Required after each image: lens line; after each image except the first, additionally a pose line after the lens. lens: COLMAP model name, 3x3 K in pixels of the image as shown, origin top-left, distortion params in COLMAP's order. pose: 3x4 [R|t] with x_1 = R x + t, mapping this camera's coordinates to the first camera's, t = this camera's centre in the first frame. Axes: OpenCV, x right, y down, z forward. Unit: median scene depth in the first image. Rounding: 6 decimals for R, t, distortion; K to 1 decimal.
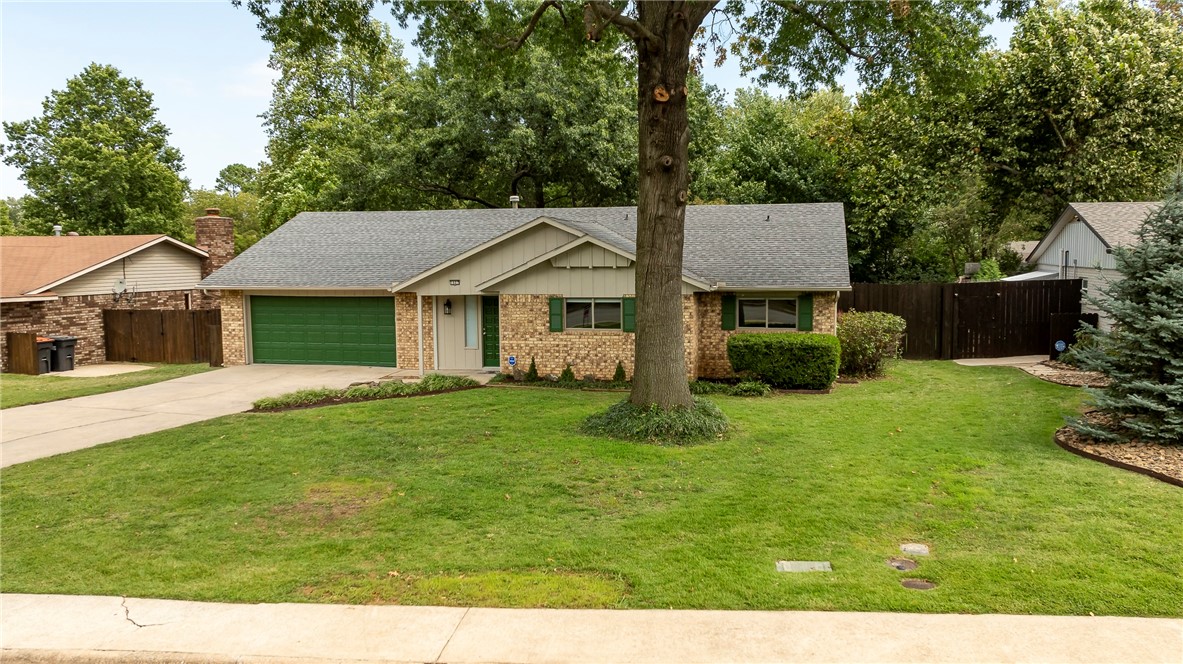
lens RADIAL K [[816.5, 0, 591.5], [0, 816.5, 332.0], [0, 0, 1]] dist [-0.068954, 0.109367]
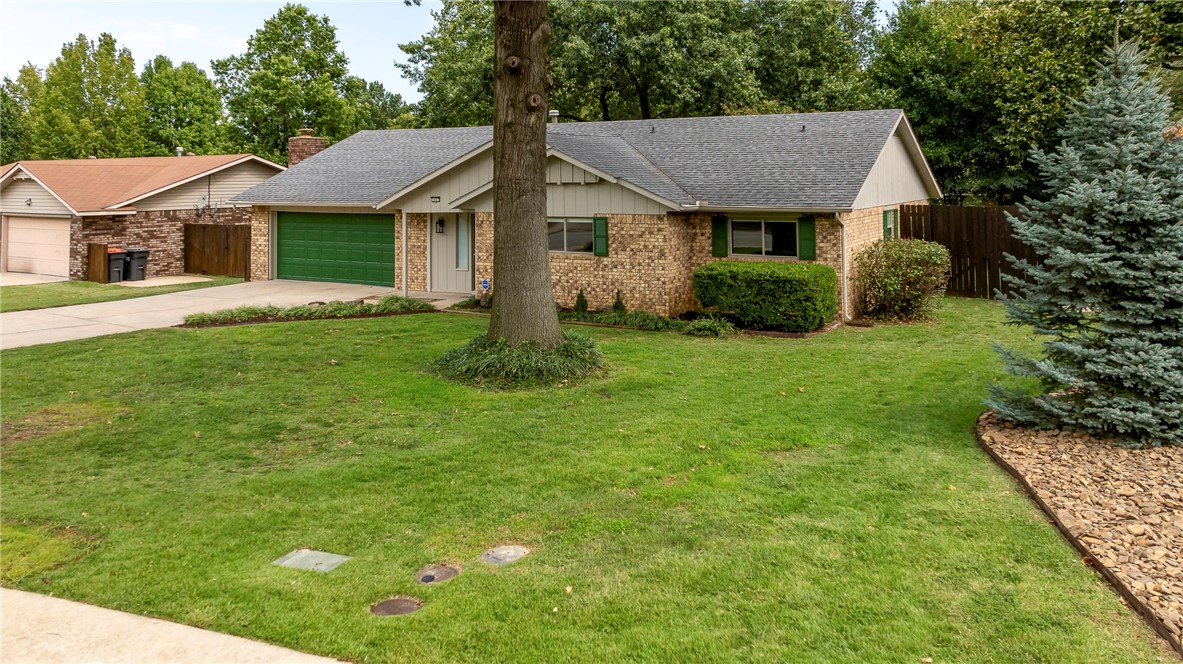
lens RADIAL K [[841.8, 0, 566.2], [0, 841.8, 142.0], [0, 0, 1]] dist [0.006879, 0.001536]
pose [[0.959142, -0.013210, -0.282616, 0.218611], [-0.025029, 0.991031, -0.131265, -0.001490], [0.281815, 0.132975, 0.950209, 0.078570]]
